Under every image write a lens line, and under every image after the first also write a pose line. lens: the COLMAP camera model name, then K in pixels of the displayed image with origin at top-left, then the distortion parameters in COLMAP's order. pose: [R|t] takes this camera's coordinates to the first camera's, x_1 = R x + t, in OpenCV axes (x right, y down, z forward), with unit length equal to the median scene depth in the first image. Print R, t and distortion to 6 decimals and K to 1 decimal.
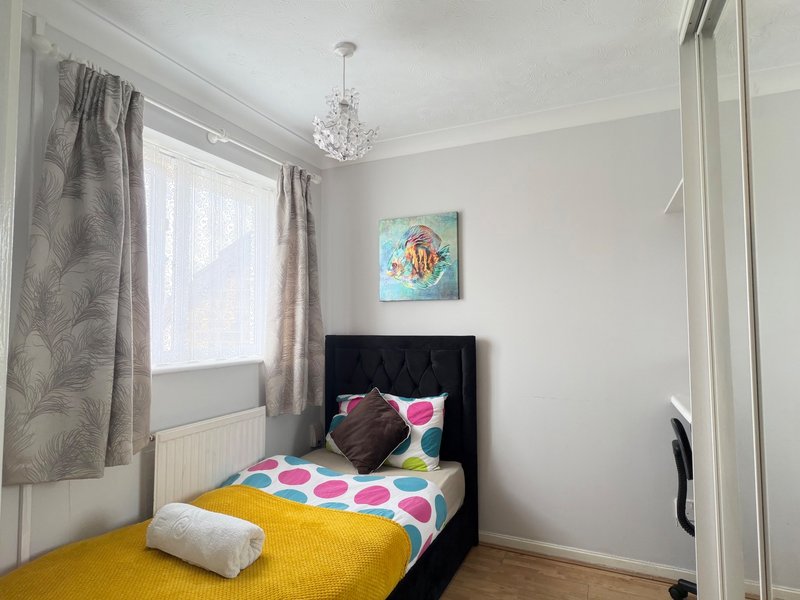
lens RADIAL K [[455.2, 0, 400.0], [0, 455.2, 300.0], [0, 0, 1]] dist [0.002099, 0.000370]
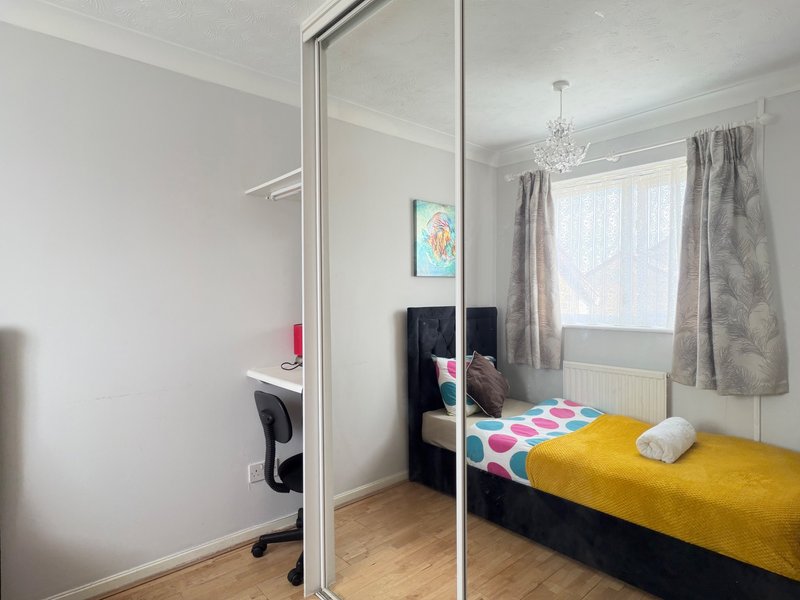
lens RADIAL K [[455.2, 0, 400.0], [0, 455.2, 300.0], [0, 0, 1]] dist [0.002099, 0.000370]
pose [[0.404715, 0.003835, 0.914435, -0.226399], [-0.043066, 0.998962, 0.014871, 0.019810], [-0.913428, -0.045400, 0.404460, 0.262428]]
